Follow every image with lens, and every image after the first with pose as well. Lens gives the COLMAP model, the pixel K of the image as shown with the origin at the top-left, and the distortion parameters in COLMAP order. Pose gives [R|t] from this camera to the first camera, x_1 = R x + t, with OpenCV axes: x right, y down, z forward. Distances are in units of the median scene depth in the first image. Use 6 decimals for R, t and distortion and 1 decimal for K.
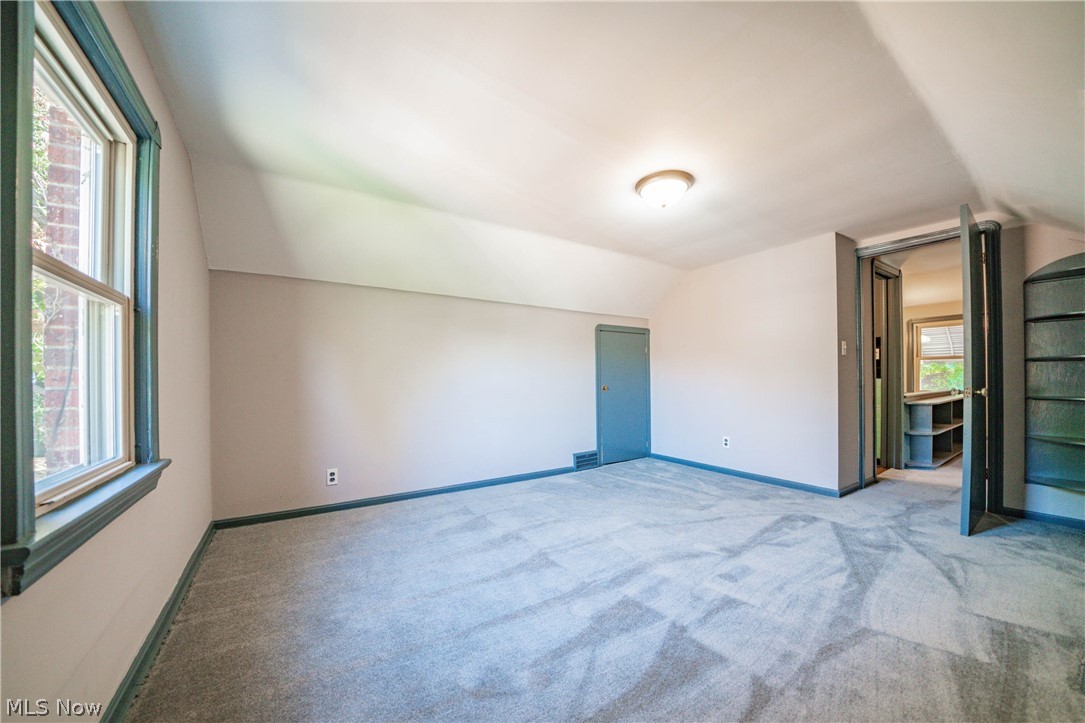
lens RADIAL K [[387.3, 0, 540.0], [0, 387.3, 377.5], [0, 0, 1]] dist [-0.000512, -0.000073]
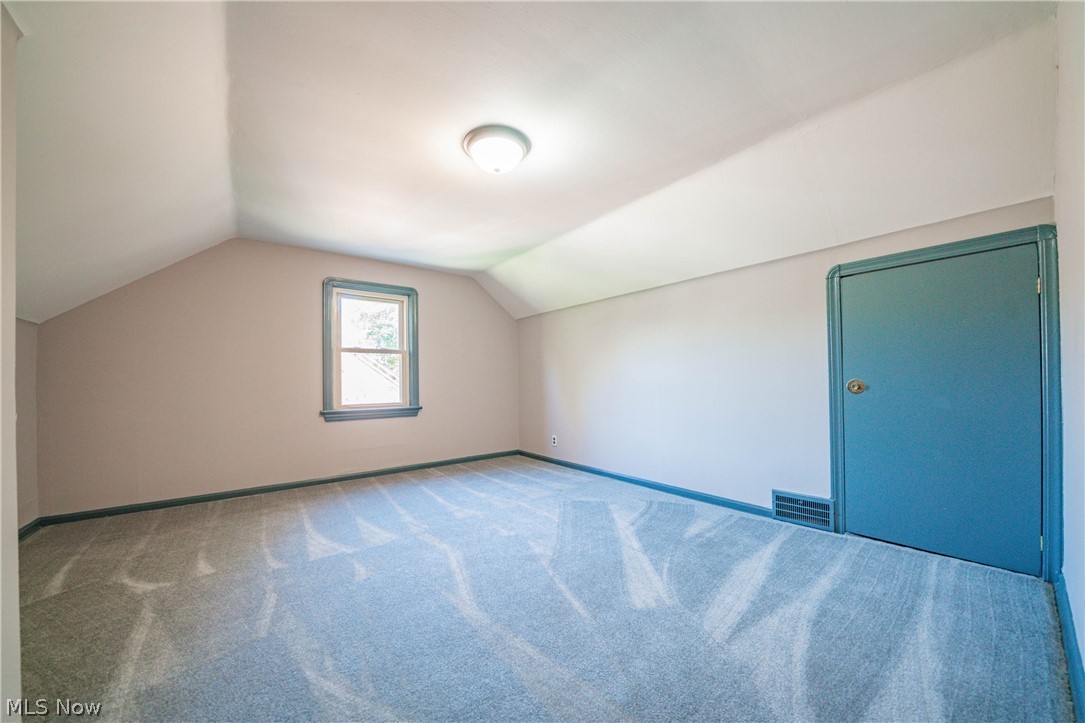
lens RADIAL K [[387.3, 0, 540.0], [0, 387.3, 377.5], [0, 0, 1]] dist [-0.000512, -0.000073]
pose [[0.108344, 0.001057, -0.994113, 0.666431], [0.020607, 0.999782, 0.003309, 0.004837], [0.993900, -0.020844, 0.108299, 0.556688]]
